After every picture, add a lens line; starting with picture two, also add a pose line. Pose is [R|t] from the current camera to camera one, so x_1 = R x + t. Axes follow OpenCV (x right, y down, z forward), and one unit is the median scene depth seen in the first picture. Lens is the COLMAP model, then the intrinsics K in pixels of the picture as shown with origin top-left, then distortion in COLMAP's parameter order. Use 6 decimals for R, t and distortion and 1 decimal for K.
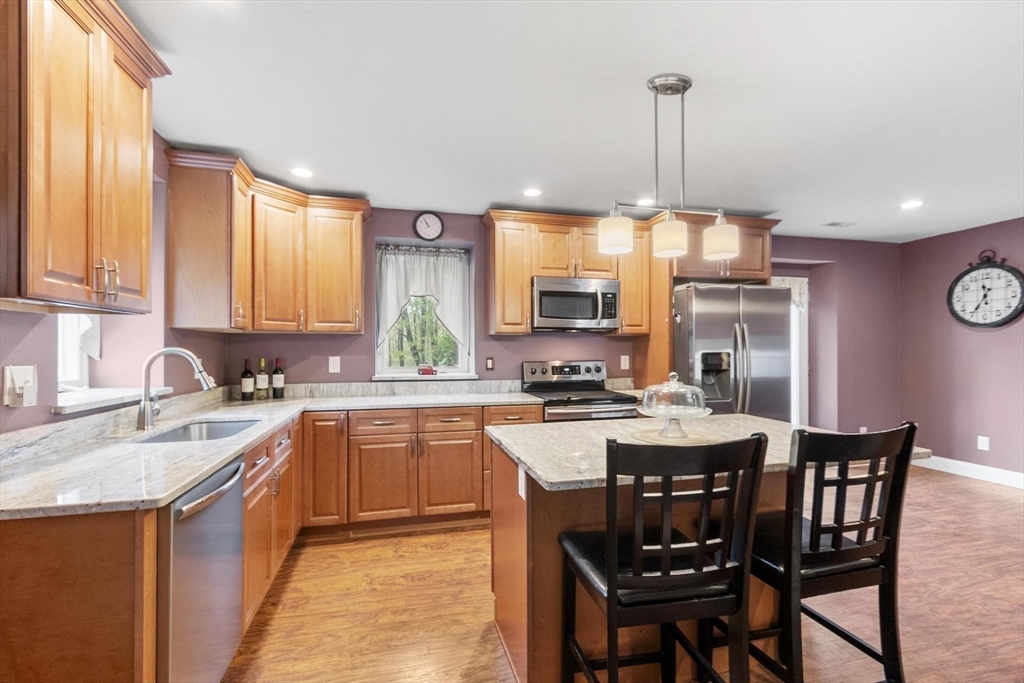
lens RADIAL K [[456.8, 0, 509.9], [0, 456.8, 348.3], [0, 0, 1]] dist [-0.002829, -0.000252]
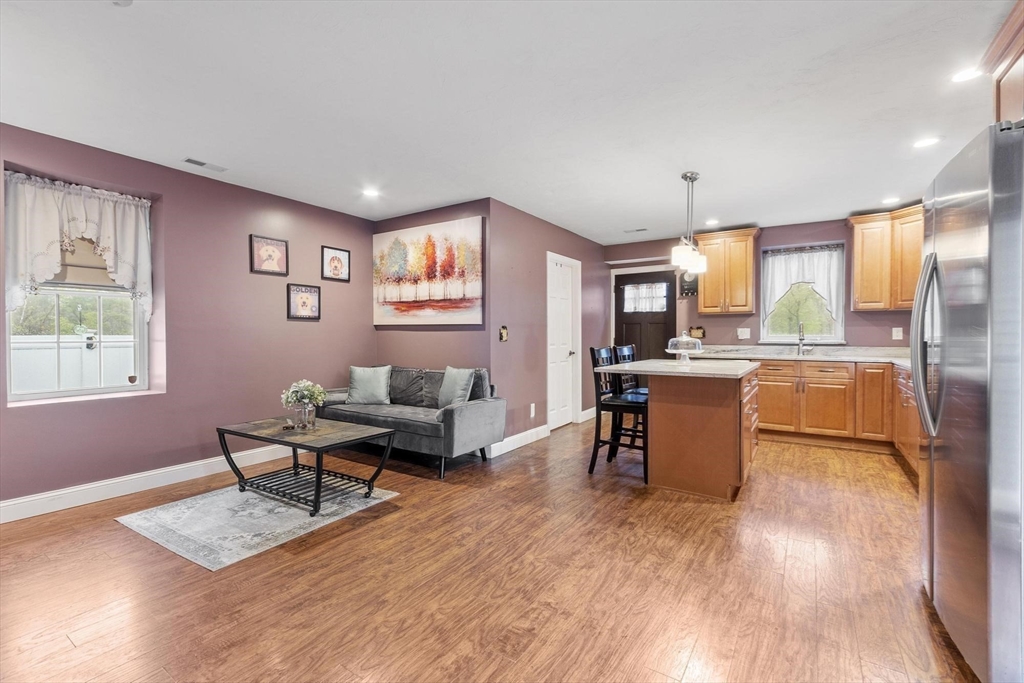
lens RADIAL K [[446.2, 0, 511.4], [0, 446.2, 337.9], [0, 0, 1]] dist [0.002469, -0.000164]
pose [[-0.739122, 0.008153, -0.673523, 1.143004], [0.002891, 0.999956, 0.008933, 0.033886], [0.673566, 0.004655, -0.739113, 1.001139]]
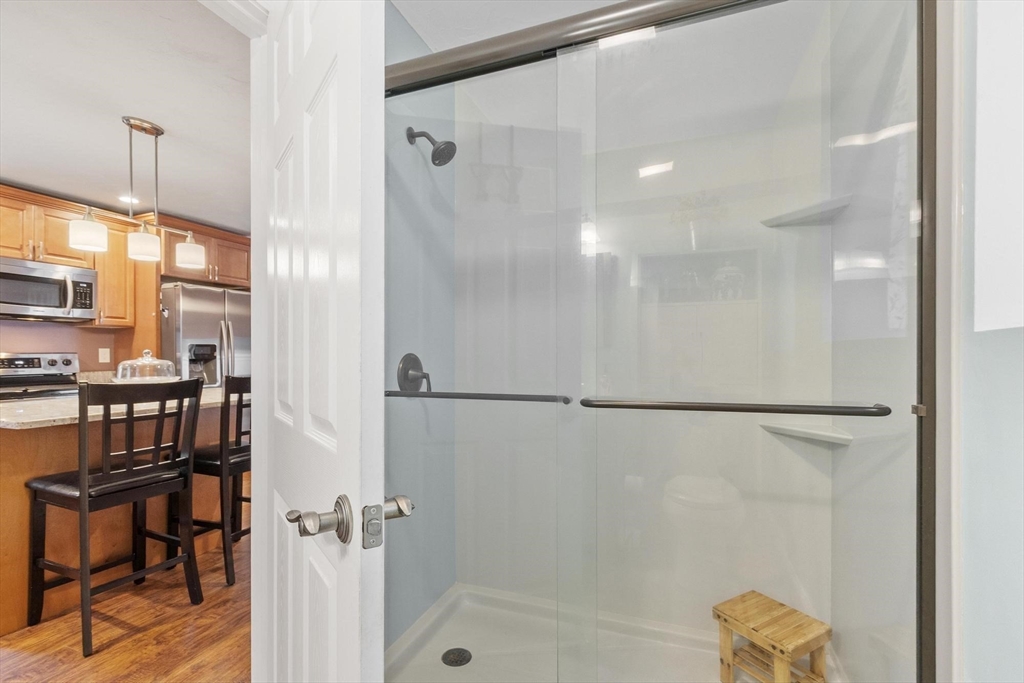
lens RADIAL K [[464.9, 0, 508.6], [0, 464.9, 354.9], [0, 0, 1]] dist [0.000233, -0.000415]
pose [[0.578790, -0.000285, 0.815477, -0.066343], [0.001274, 0.999999, -0.000555, 0.036291], [-0.815476, 0.001360, 0.578789, -0.318264]]
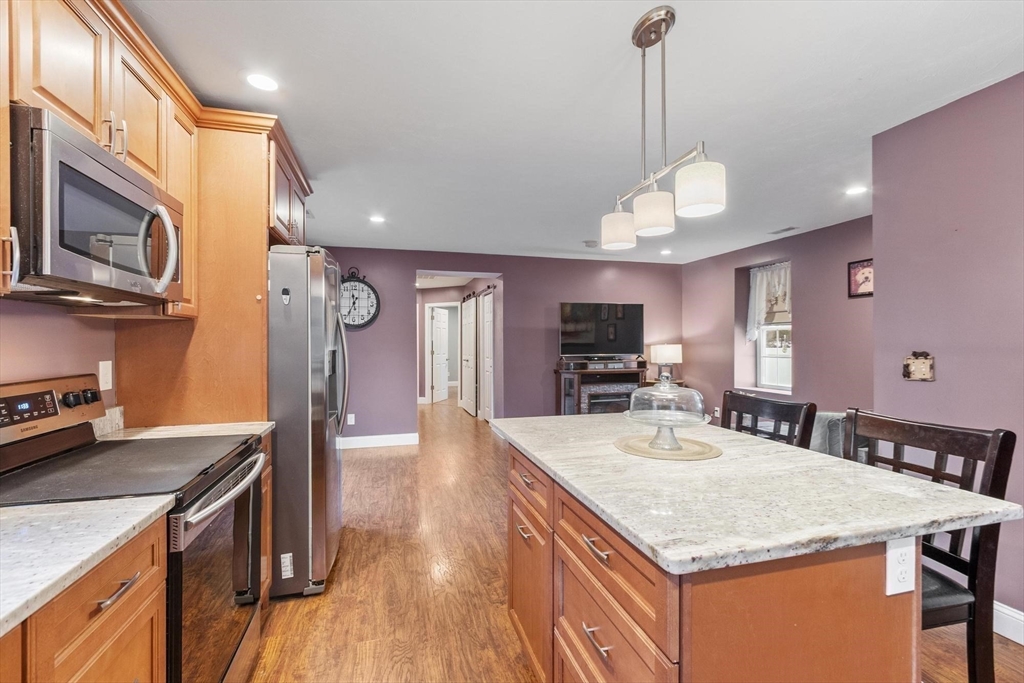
lens RADIAL K [[443.7, 0, 512.0], [0, 443.7, 341.5], [0, 0, 1]] dist [0.000548, 0.000103]
pose [[-0.027737, 0.004825, 0.999604, -0.244679], [0.002632, 0.999985, -0.004754, -0.000558], [-0.999612, 0.002499, -0.027750, 0.689900]]
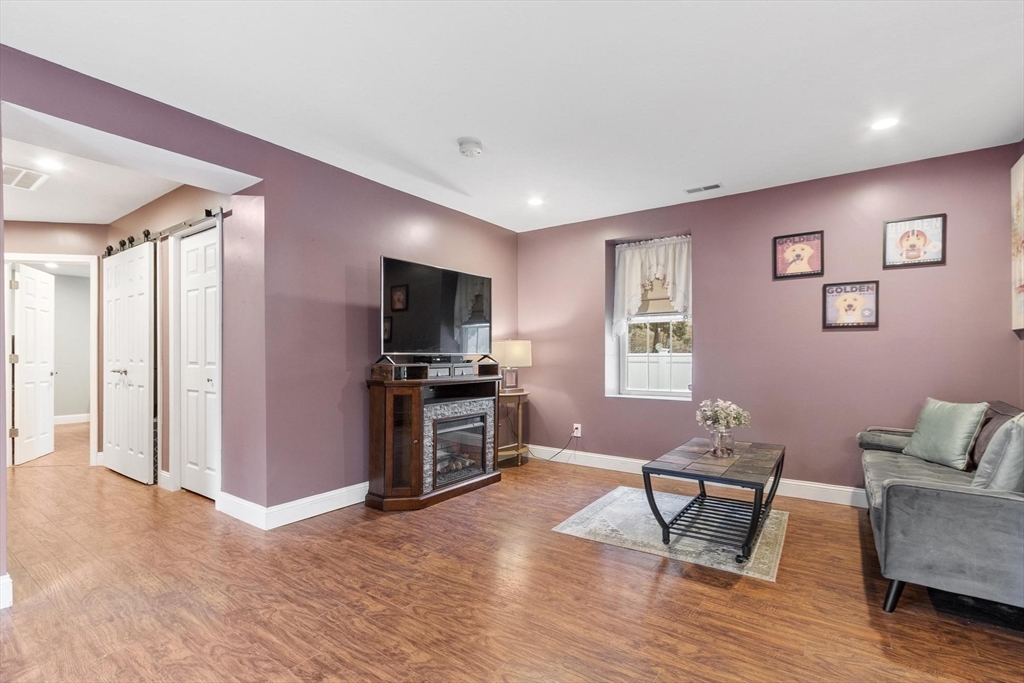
lens RADIAL K [[473.9, 0, 514.2], [0, 473.9, 356.8], [0, 0, 1]] dist [0.000067, -0.000641]
pose [[-0.647935, 0.001166, 0.761695, 0.464541], [0.002680, 0.999996, 0.000749, 0.047897], [-0.761691, 0.002527, -0.647936, 0.875965]]
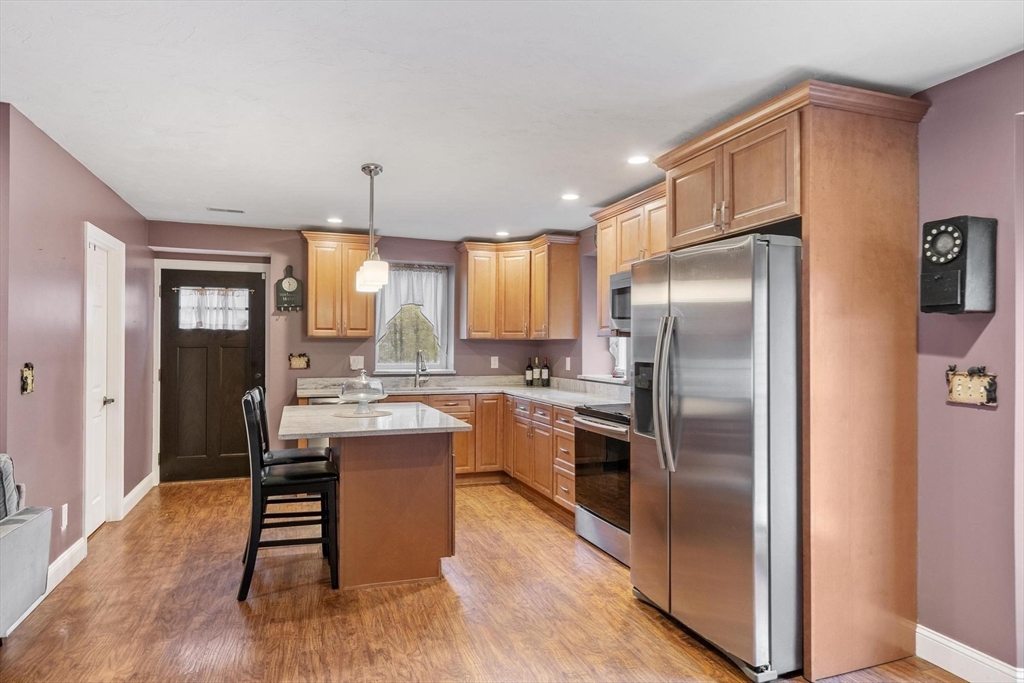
lens RADIAL K [[607.6, 0, 511.1], [0, 607.6, 340.1], [0, 0, 1]] dist [0.005636, 0.000572]
pose [[0.095145, -0.008304, -0.995429, 1.234266], [-0.004111, 0.999953, -0.008735, -0.013687], [0.995455, 0.004924, 0.095106, 0.676915]]
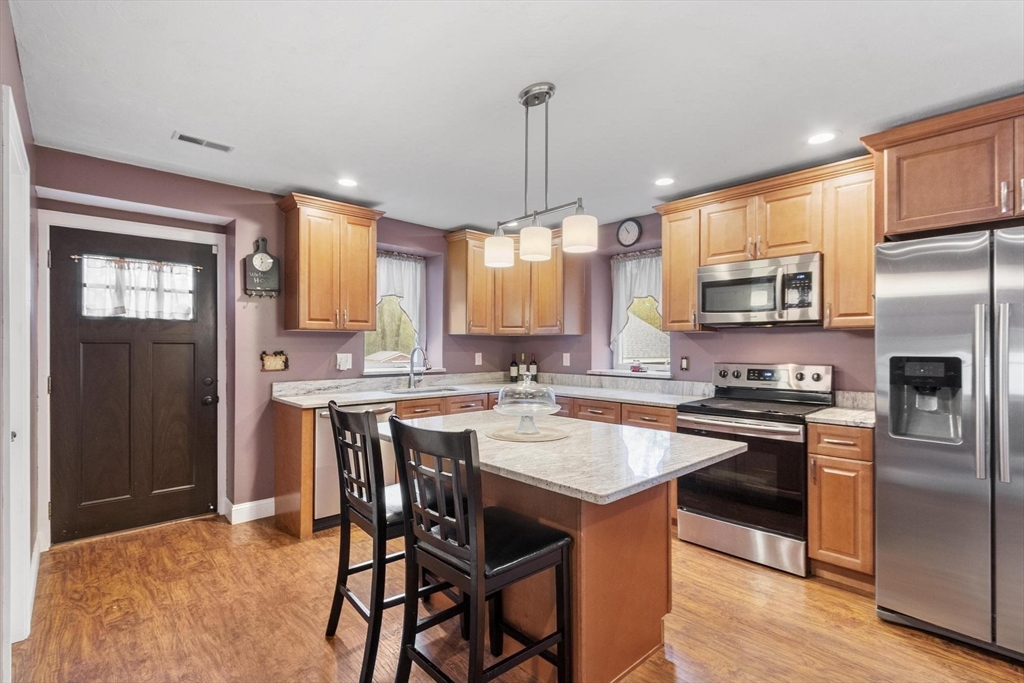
lens RADIAL K [[475.3, 0, 512.6], [0, 475.3, 344.7], [0, 0, 1]] dist [-0.001193, -0.000310]
pose [[0.481282, 0.001204, -0.876565, 0.686394], [-0.002615, 0.999997, -0.000062, -0.004292], [0.876562, 0.002322, 0.481284, 0.233091]]
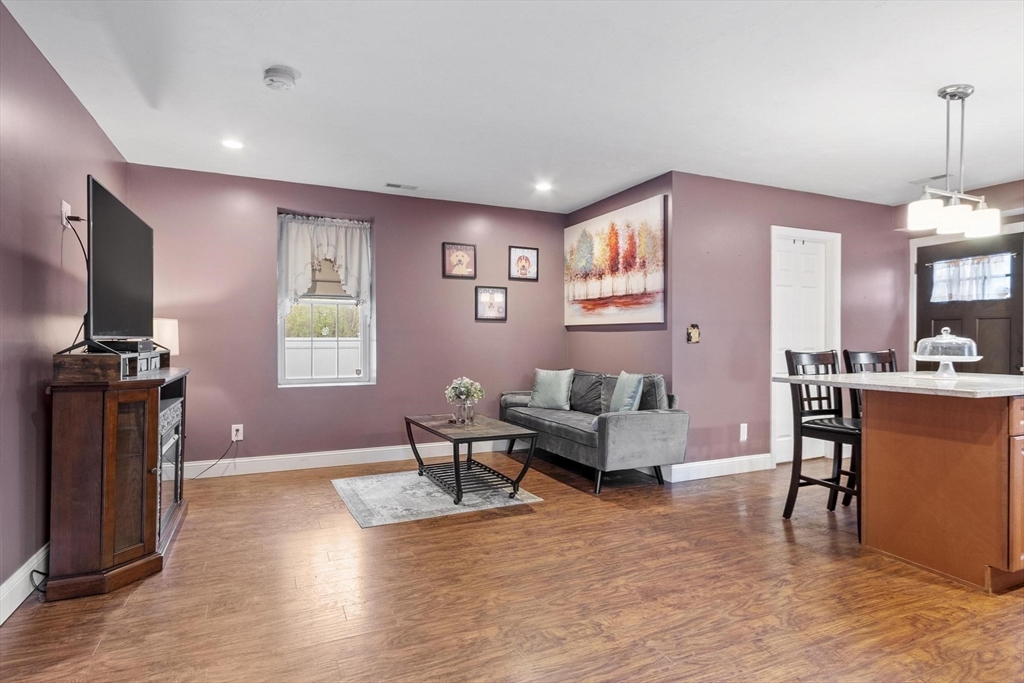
lens RADIAL K [[537.6, 0, 512.0], [0, 537.6, 341.5], [0, 0, 1]] dist [0.002728, 0.000544]
pose [[-0.983253, 0.002097, -0.182232, 0.960005], [0.001470, 0.999993, 0.003574, 0.045144], [0.182238, 0.003246, -0.983249, 1.189441]]
